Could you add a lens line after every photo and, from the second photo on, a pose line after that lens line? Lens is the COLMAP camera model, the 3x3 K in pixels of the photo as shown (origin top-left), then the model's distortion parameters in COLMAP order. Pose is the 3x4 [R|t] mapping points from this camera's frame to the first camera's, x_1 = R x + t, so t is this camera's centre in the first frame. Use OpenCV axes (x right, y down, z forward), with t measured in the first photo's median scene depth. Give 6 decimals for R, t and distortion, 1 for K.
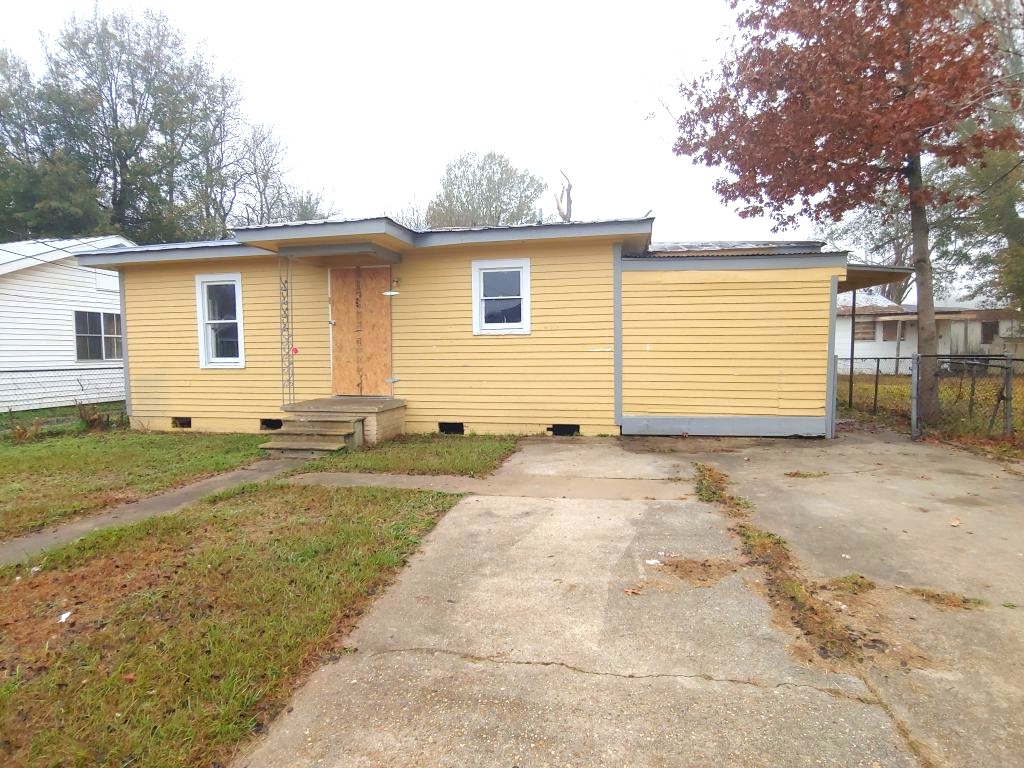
lens RADIAL K [[455.4, 0, 512.0], [0, 455.4, 384.0], [0, 0, 1]] dist [-0.008830, -0.000185]
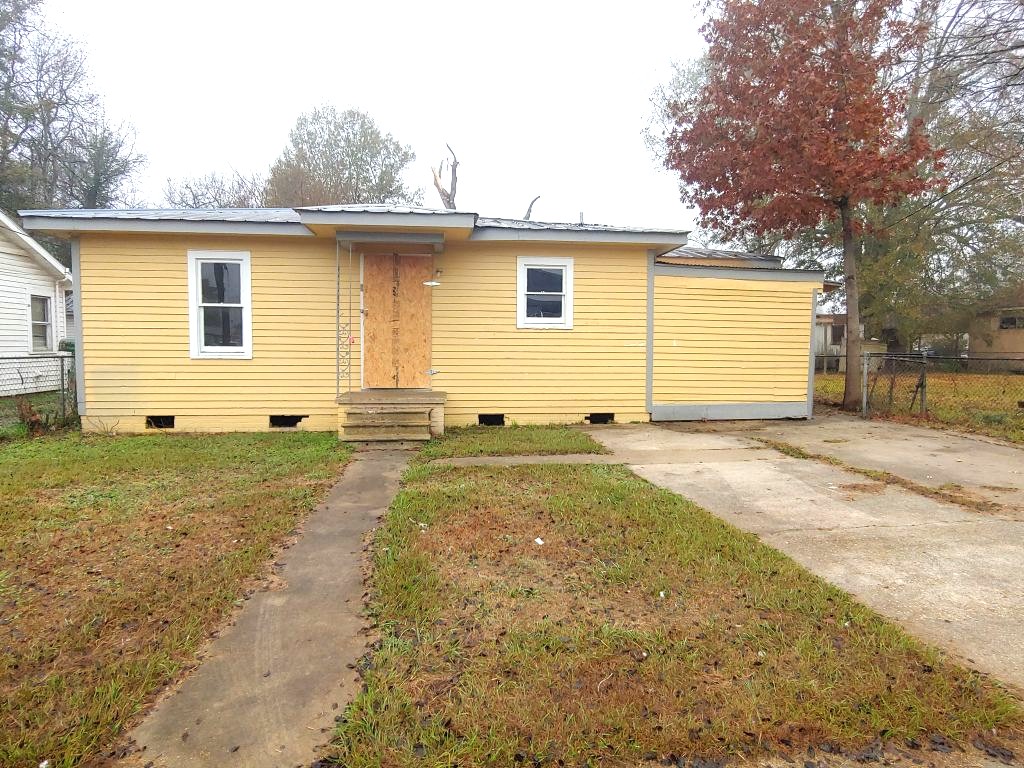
lens RADIAL K [[517.0, 0, 512.0], [0, 517.0, 384.0], [0, 0, 1]] dist [-0.010232, 0.000467]
pose [[0.962742, -0.003383, 0.270400, -0.403095], [0.002892, 0.999993, 0.002217, 0.015418], [-0.270406, -0.001352, 0.962745, -0.119046]]
